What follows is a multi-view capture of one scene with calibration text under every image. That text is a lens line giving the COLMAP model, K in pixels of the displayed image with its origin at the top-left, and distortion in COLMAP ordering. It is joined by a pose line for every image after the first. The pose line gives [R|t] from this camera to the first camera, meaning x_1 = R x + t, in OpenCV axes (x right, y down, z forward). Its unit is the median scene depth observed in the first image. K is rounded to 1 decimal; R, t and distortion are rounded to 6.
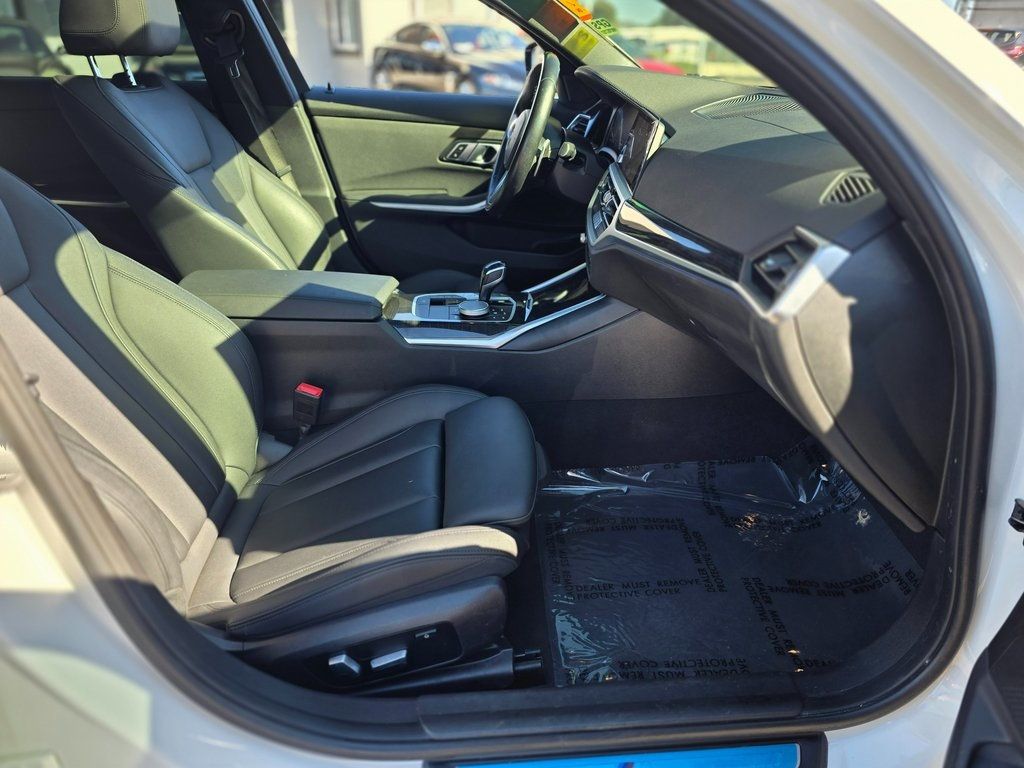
lens RADIAL K [[692.5, 0, 512.0], [0, 692.5, 384.0], [0, 0, 1]] dist [0.102552, -0.123568]
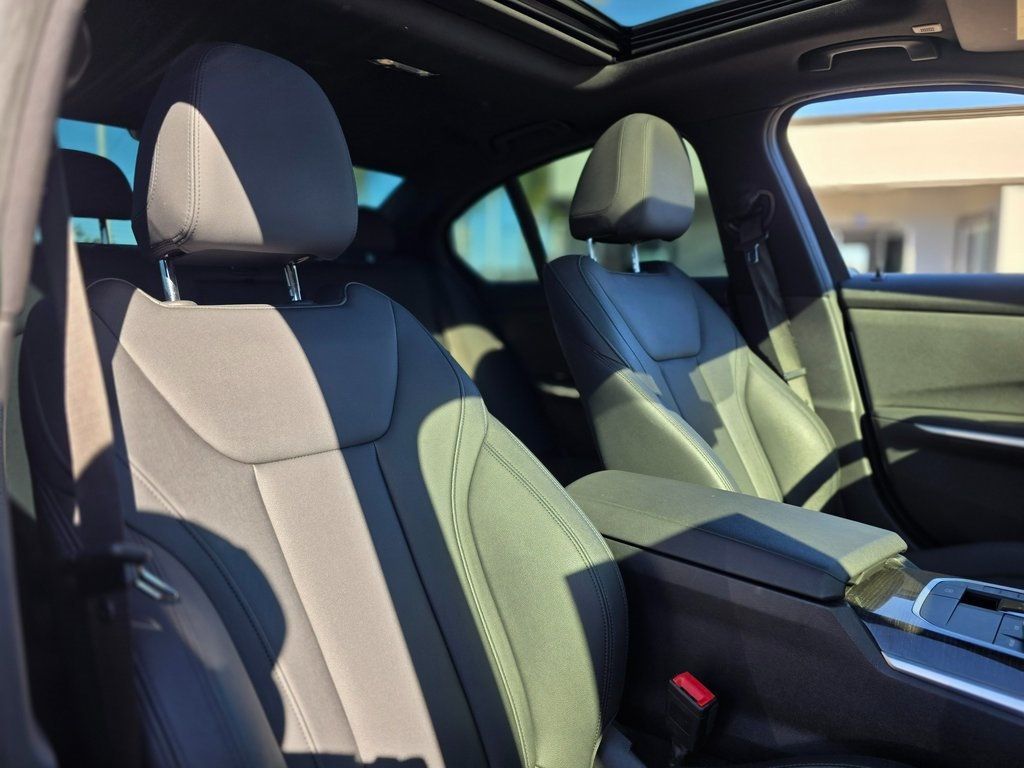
lens RADIAL K [[692.5, 0, 512.0], [0, 692.5, 384.0], [0, 0, 1]] dist [0.102552, -0.123568]
pose [[0.705211, 0.065054, -0.706007, 0.003682], [-0.288972, 0.935691, -0.202428, -0.046738], [0.647436, 0.346771, 0.678658, 0.281755]]
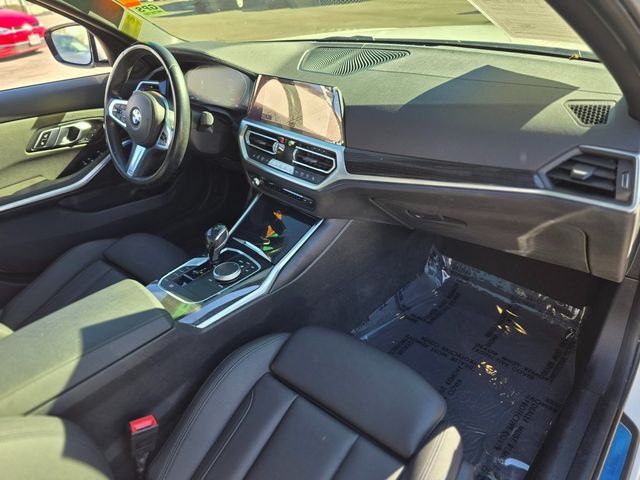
lens RADIAL K [[459.4, 0, 320.0], [0, 459.4, 240.0], [0, 0, 1]] dist [0.032791, -0.001573]
pose [[0.710495, -0.414731, 0.568502, -0.260373], [0.383370, 0.905583, 0.181513, -0.171994], [-0.590105, 0.088983, 0.802408, 0.211534]]
